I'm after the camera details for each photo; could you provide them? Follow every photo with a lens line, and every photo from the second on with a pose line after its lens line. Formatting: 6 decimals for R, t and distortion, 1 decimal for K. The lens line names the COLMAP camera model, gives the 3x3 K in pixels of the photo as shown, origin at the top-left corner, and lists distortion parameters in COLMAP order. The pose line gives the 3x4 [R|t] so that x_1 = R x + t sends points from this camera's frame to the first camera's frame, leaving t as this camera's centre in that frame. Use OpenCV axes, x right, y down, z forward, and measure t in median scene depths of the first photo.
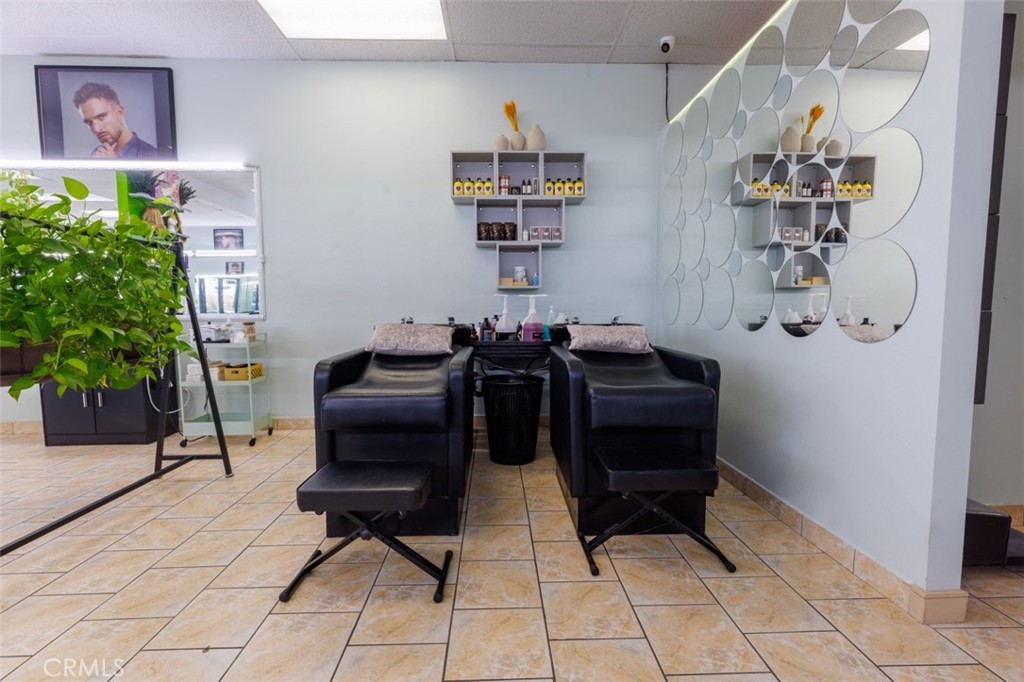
lens RADIAL K [[468.1, 0, 515.3], [0, 468.1, 339.1], [0, 0, 1]] dist [0.000930, -0.000170]
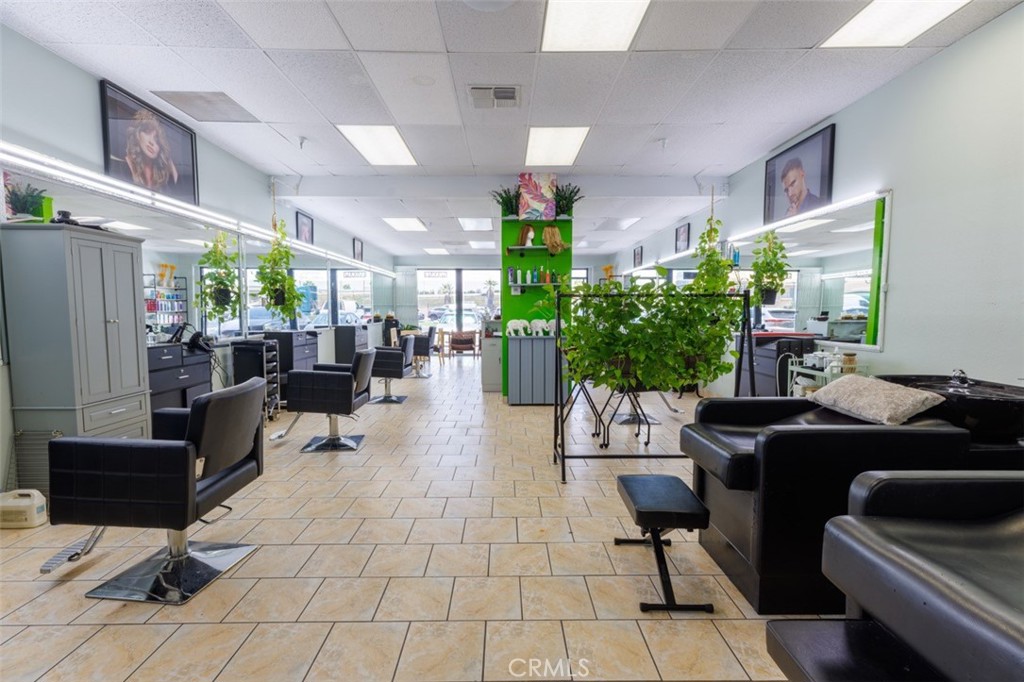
lens RADIAL K [[468.1, 0, 515.3], [0, 468.1, 339.1], [0, 0, 1]] dist [0.000930, -0.000170]
pose [[-0.029073, 0.067922, -0.997267, 0.456115], [-0.067054, 0.995309, 0.069744, -0.088255], [0.997326, 0.068898, -0.024382, 0.301921]]
